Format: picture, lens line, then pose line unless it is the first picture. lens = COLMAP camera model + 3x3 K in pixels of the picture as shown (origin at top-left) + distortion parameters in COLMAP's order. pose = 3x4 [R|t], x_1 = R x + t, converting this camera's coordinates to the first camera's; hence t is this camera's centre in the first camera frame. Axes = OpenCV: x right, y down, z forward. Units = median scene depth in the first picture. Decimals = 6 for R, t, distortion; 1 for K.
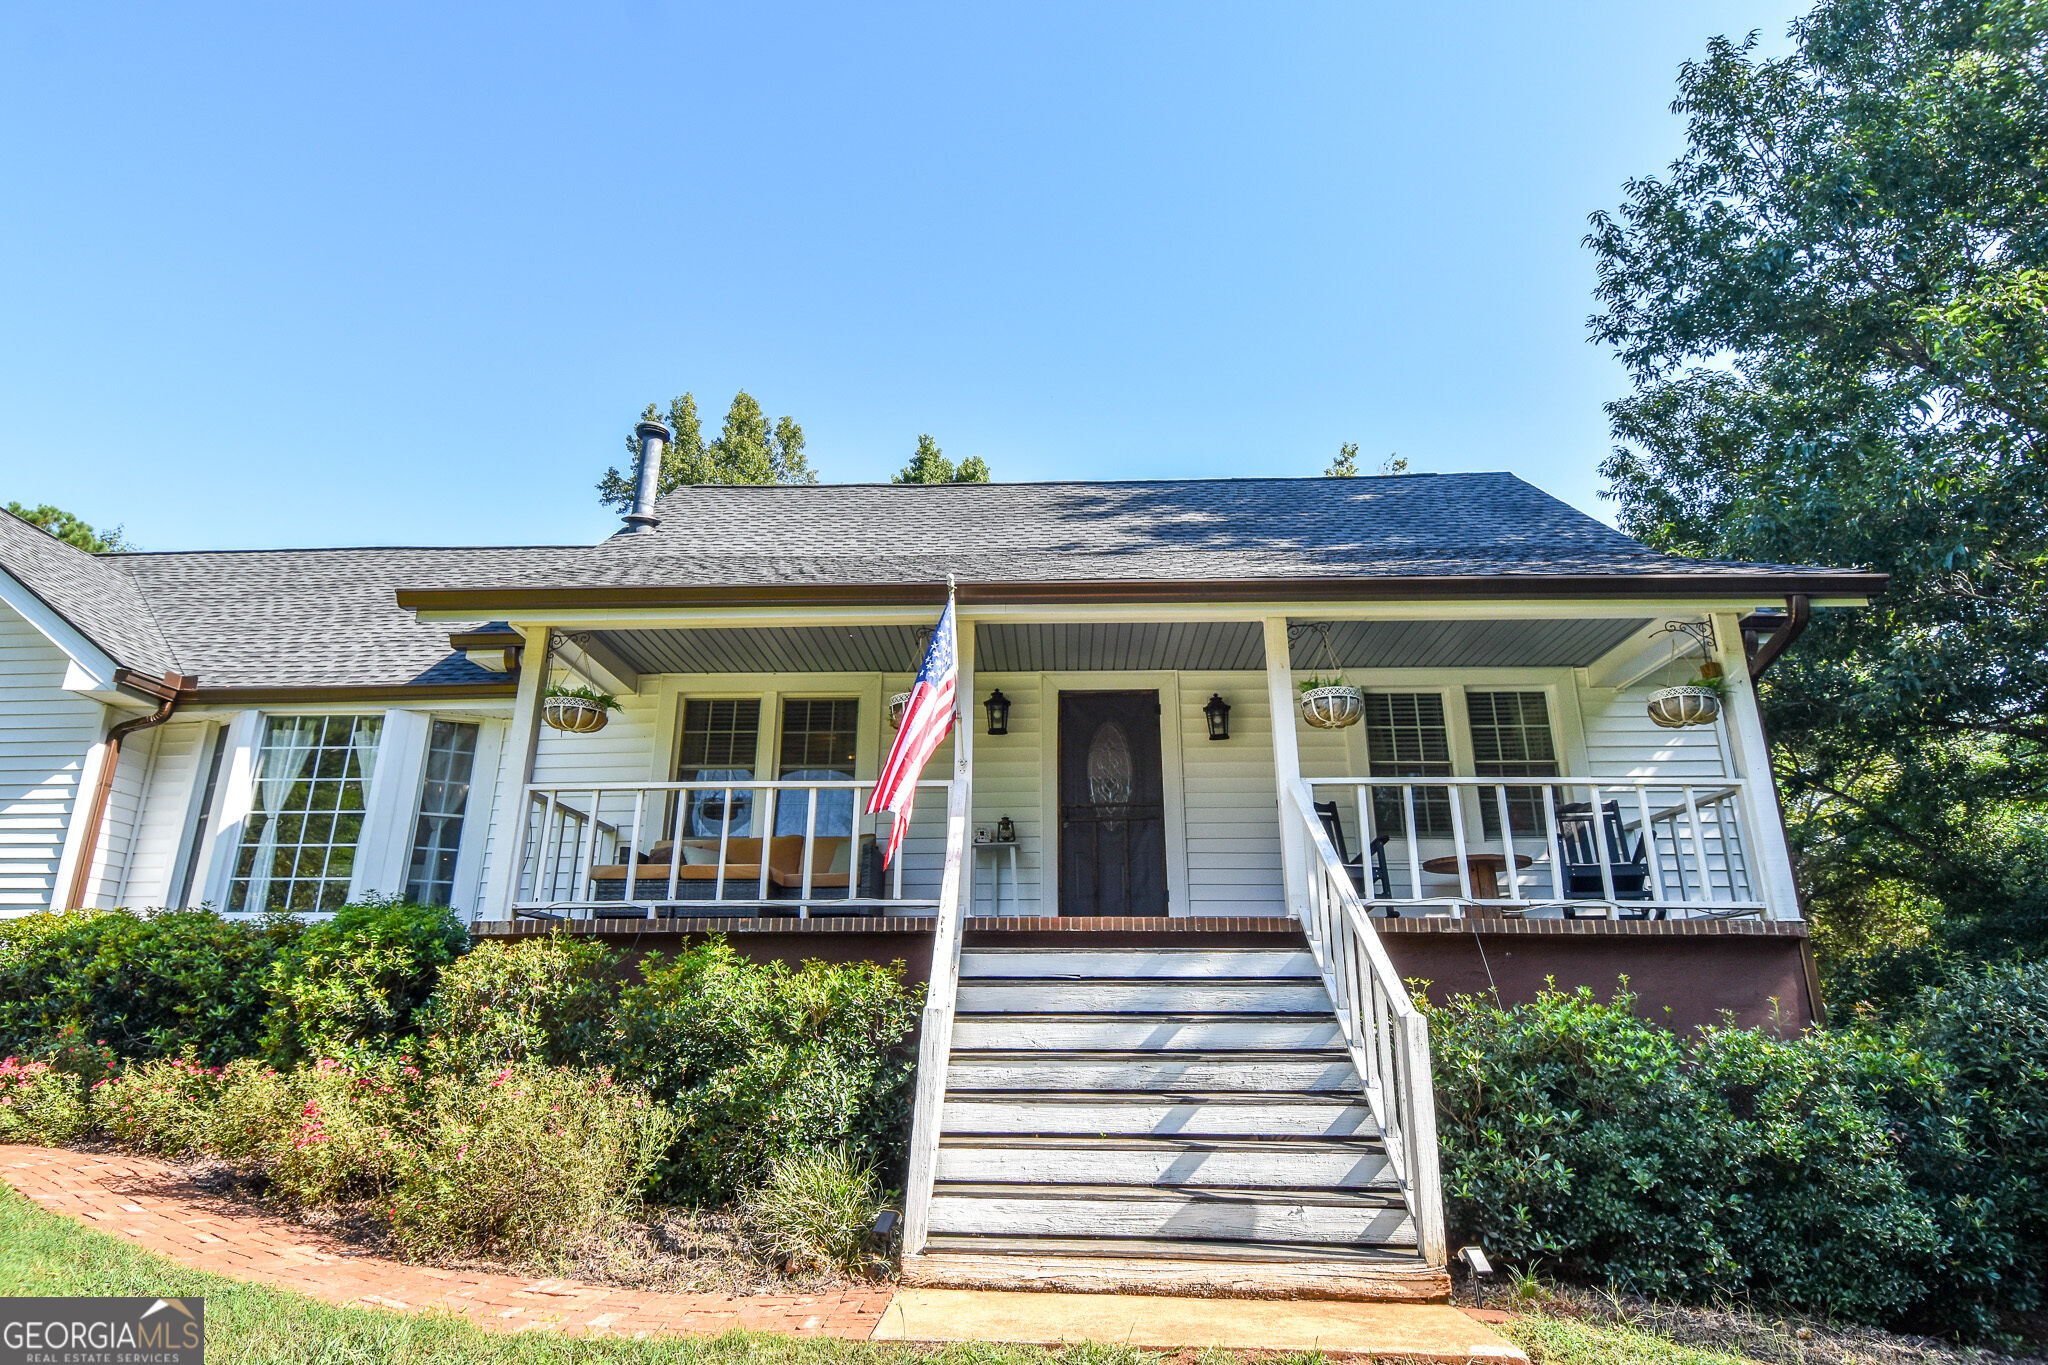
lens RADIAL K [[1097.5, 0, 1024.6], [0, 1097.5, 664.5], [0, 0, 1]] dist [0.064065, -0.066492]
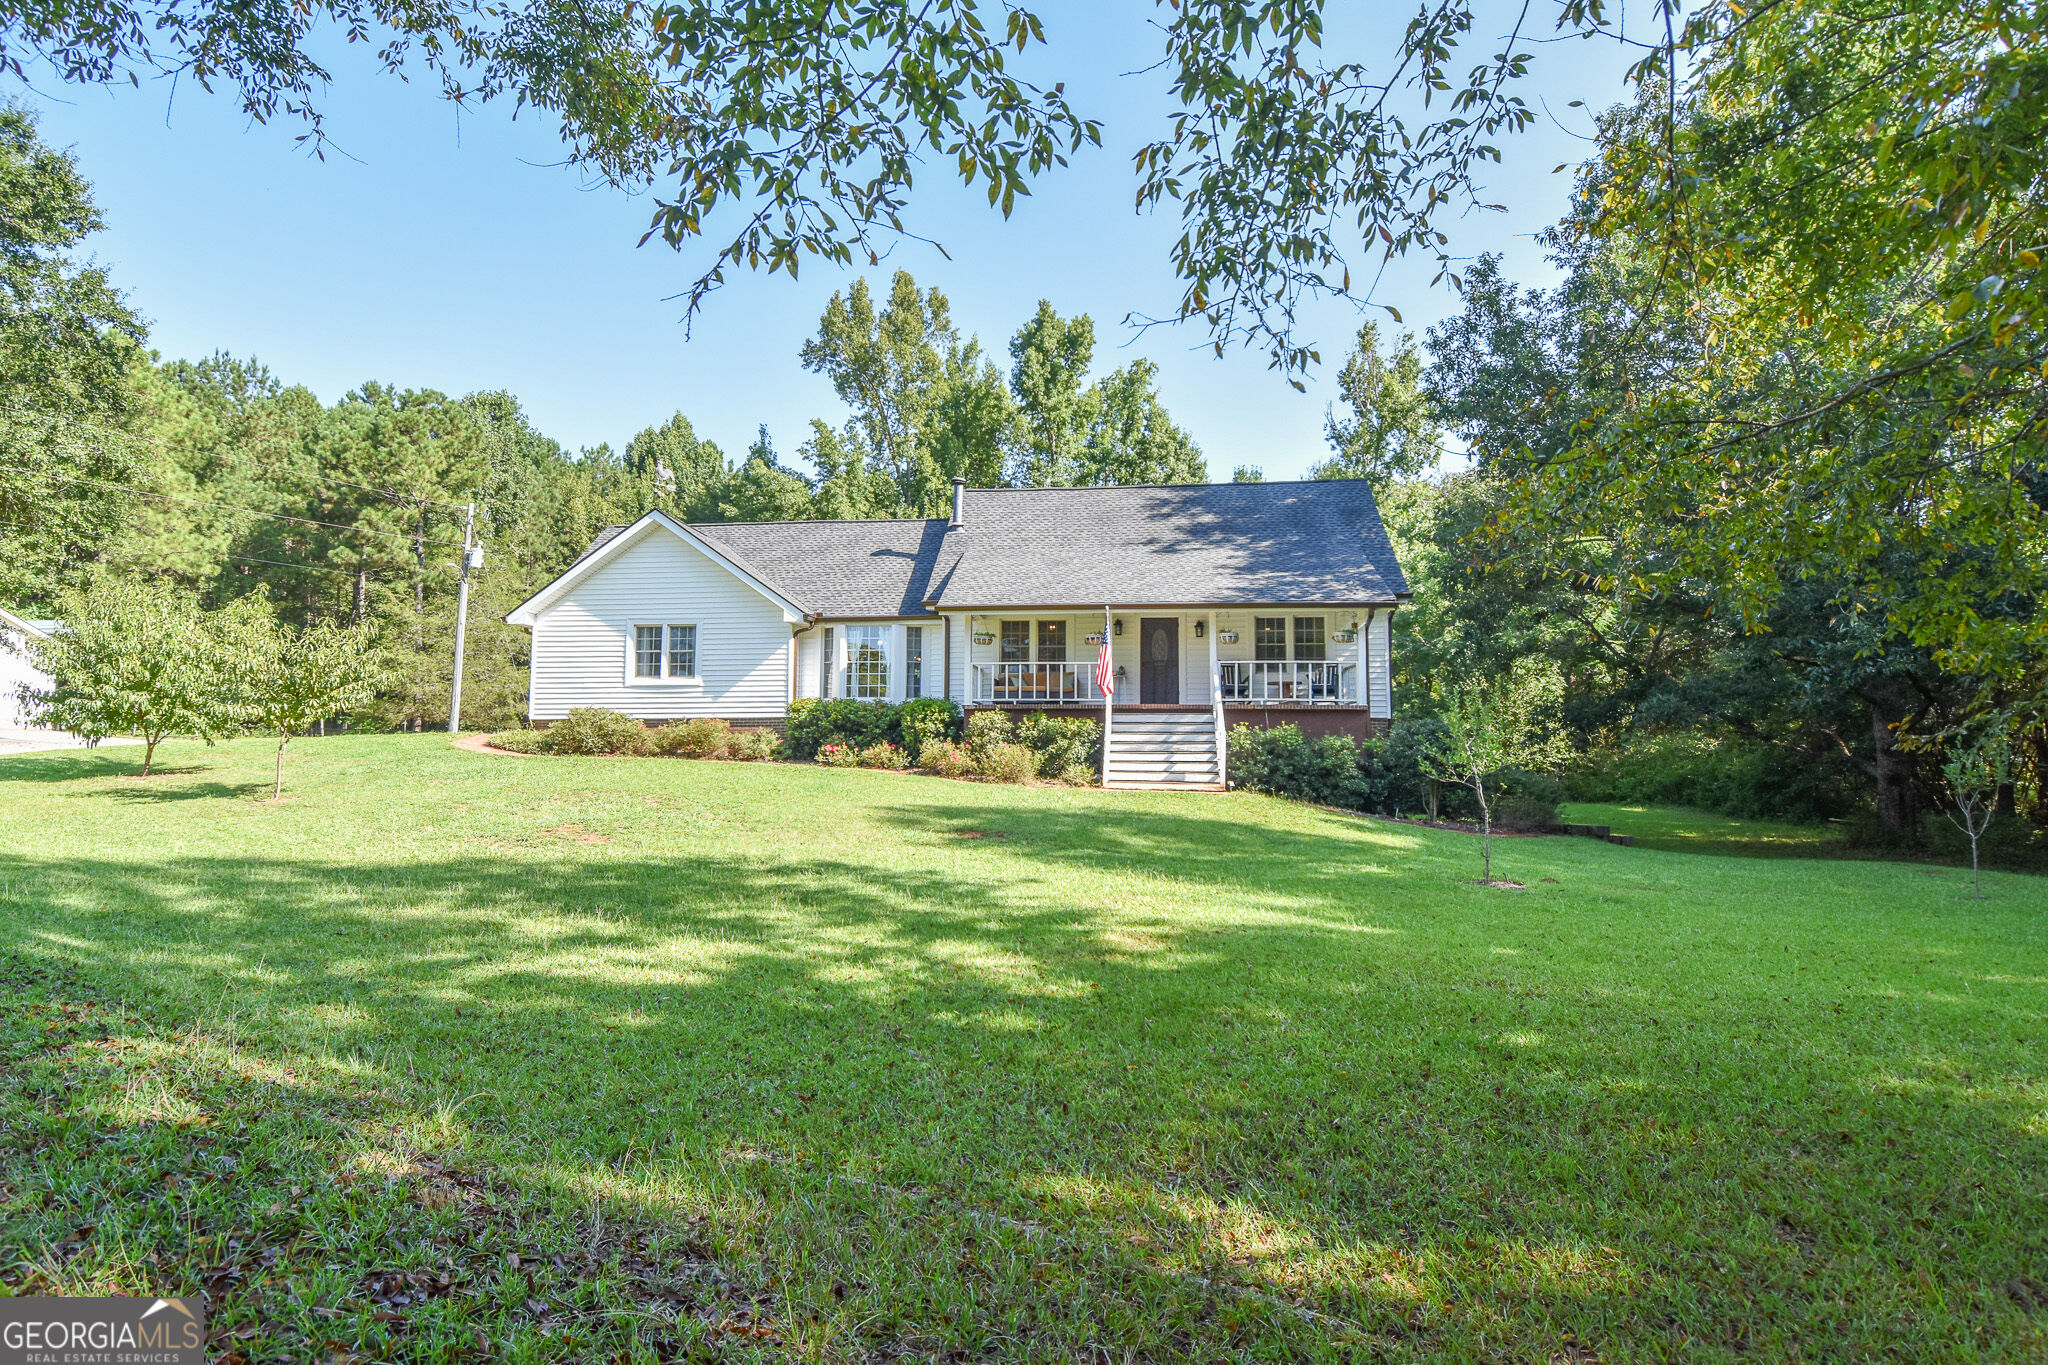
lens RADIAL K [[1075.2, 0, 1026.4], [0, 1075.2, 660.2], [0, 0, 1]] dist [0.065402, -0.065128]
pose [[0.996271, -0.005026, -0.086132, -0.028584], [0.025187, 0.971758, 0.234630, -0.665785], [0.082520, -0.235925, 0.968261, -2.121768]]
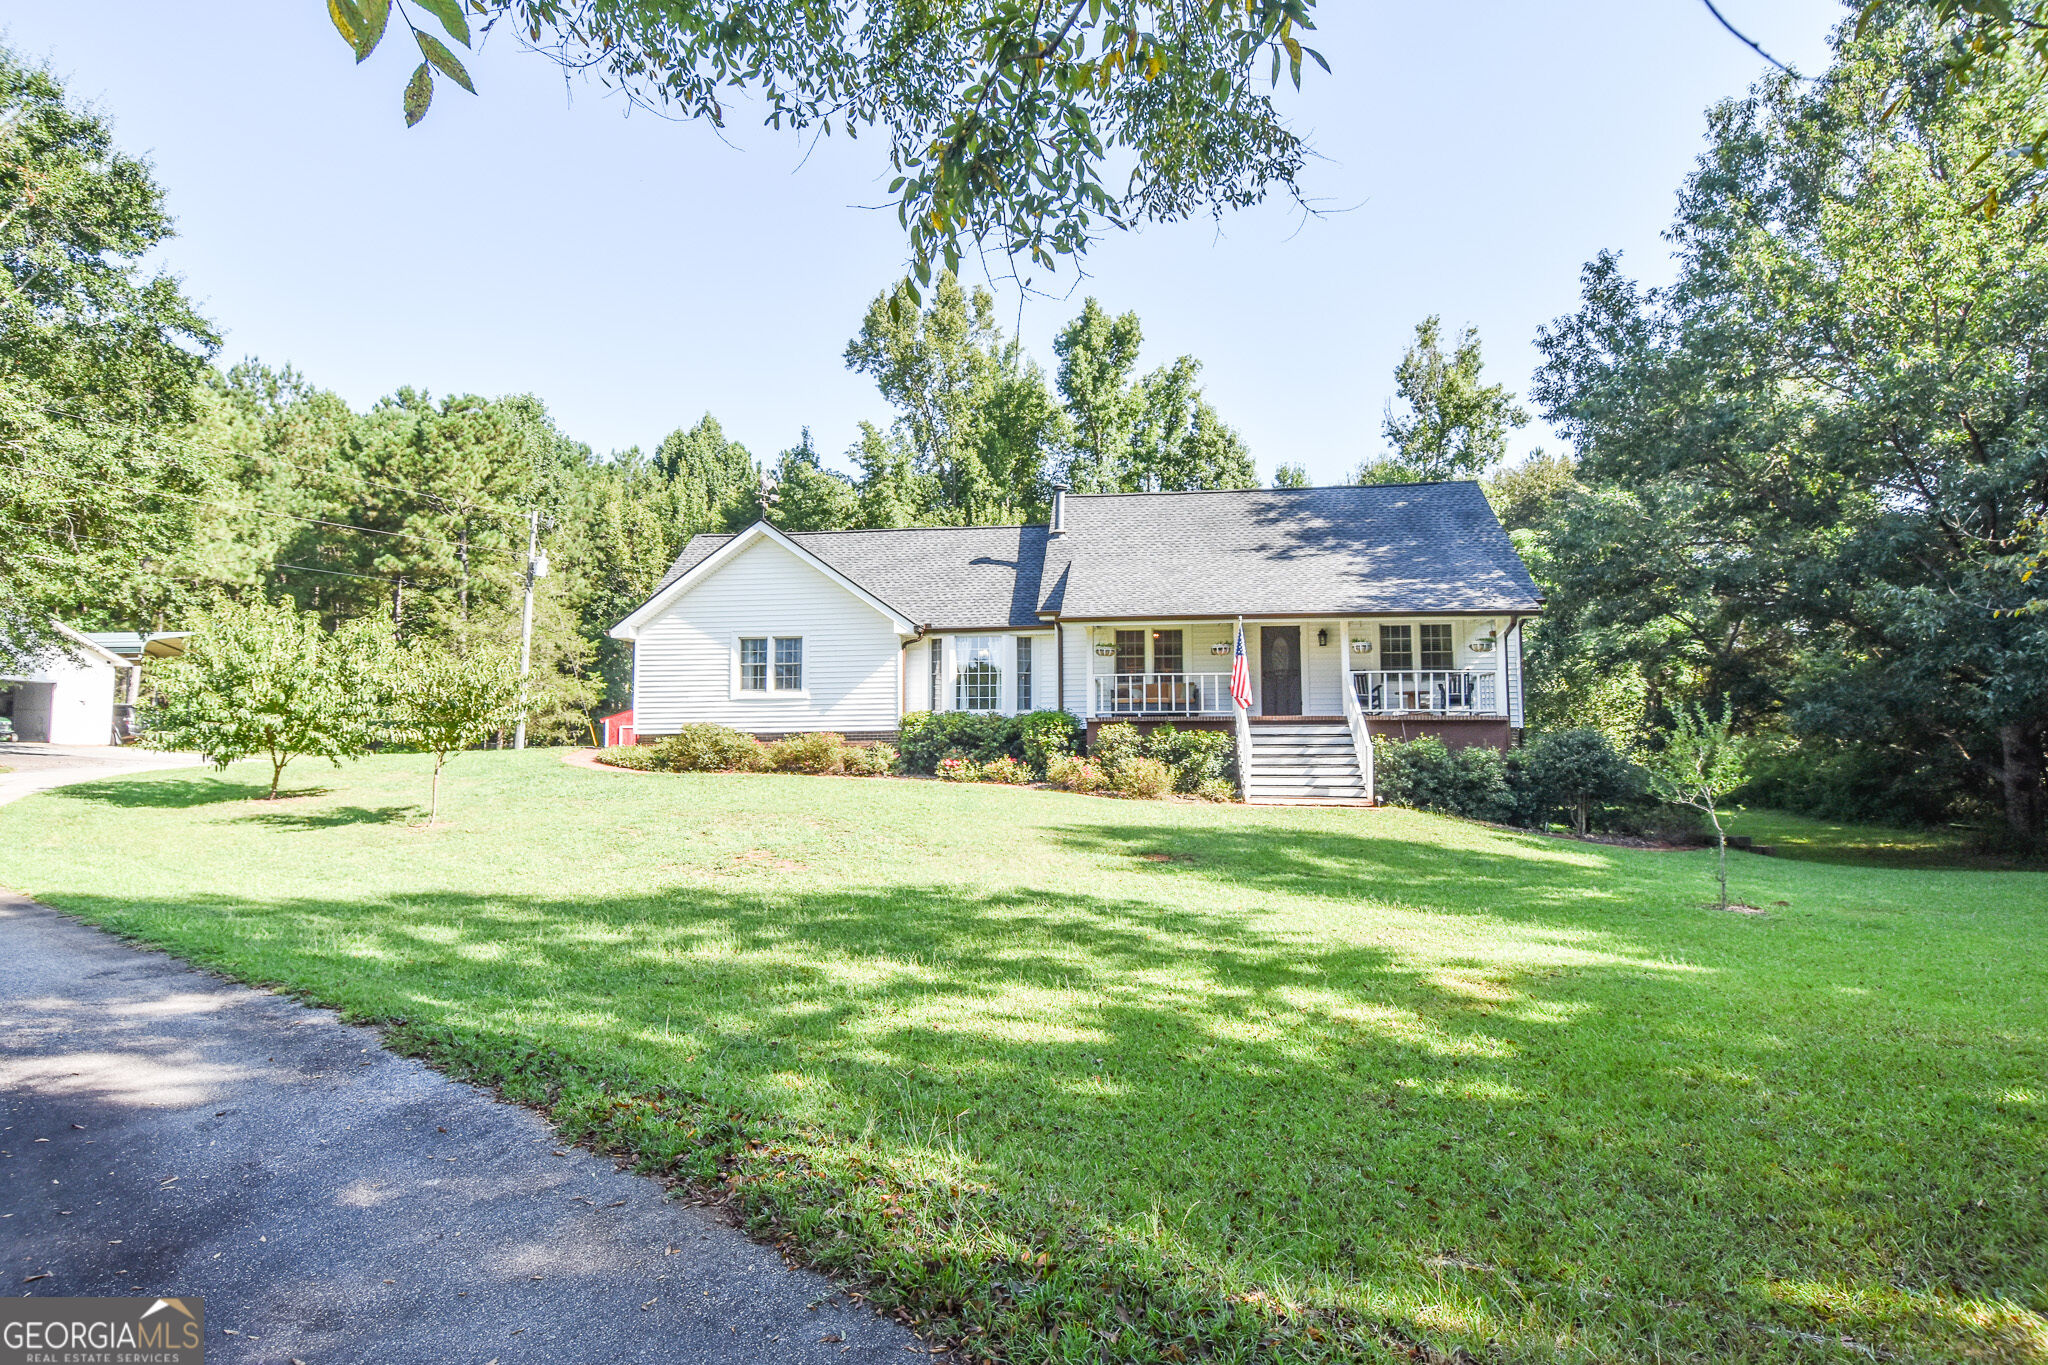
lens RADIAL K [[1089.6, 0, 1025.3], [0, 1089.6, 659.5], [0, 0, 1]] dist [0.063616, -0.065610]
pose [[0.995986, -0.013182, -0.088531, -0.398024], [0.033807, 0.971233, 0.235720, -0.711098], [0.082877, -0.237767, 0.967780, -2.117865]]
